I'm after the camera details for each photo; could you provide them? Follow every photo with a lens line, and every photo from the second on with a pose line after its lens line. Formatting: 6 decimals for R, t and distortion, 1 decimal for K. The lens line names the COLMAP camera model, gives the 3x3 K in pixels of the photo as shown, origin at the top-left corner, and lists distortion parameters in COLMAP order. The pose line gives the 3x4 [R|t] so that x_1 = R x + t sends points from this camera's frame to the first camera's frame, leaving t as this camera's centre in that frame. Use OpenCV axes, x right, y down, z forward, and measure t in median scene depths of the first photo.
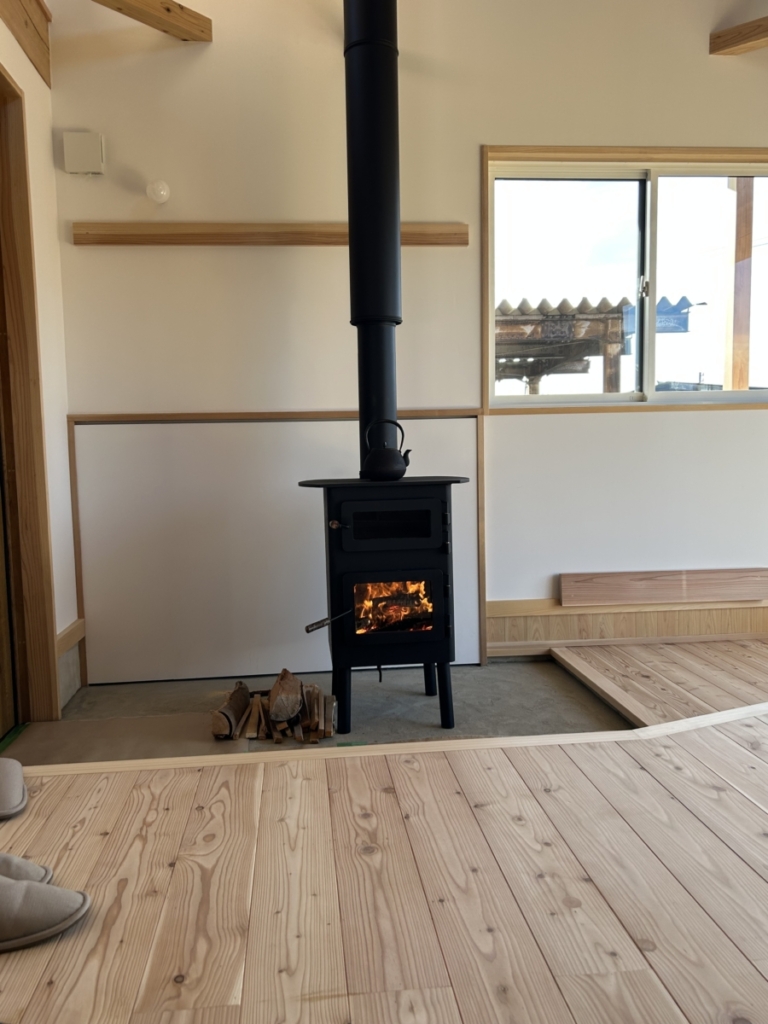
lens RADIAL K [[815.0, 0, 381.7], [0, 815.0, 509.8], [0, 0, 1]] dist [0.059301, -0.010588]
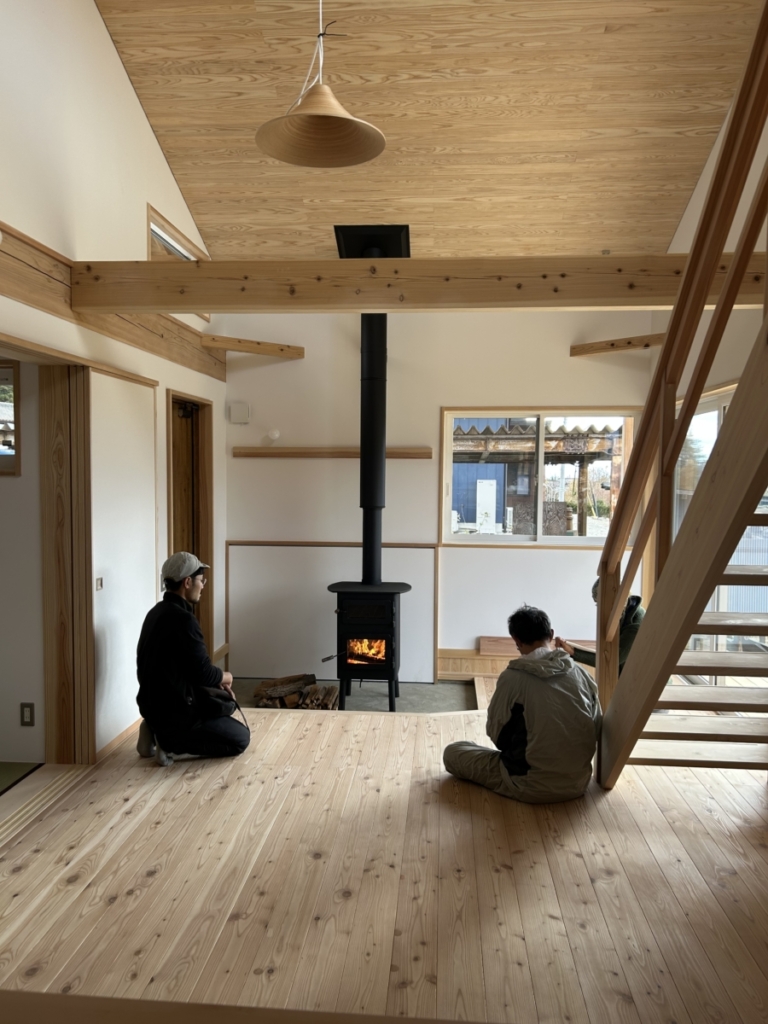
lens RADIAL K [[774.0, 0, 384.3], [0, 774.0, 515.1], [0, 0, 1]] dist [0.045552, 0.003188]
pose [[0.981836, 0.042011, -0.185022, 0.347966], [-0.044527, 0.998963, -0.009461, -0.178853], [0.184433, 0.017527, 0.982689, -0.794004]]
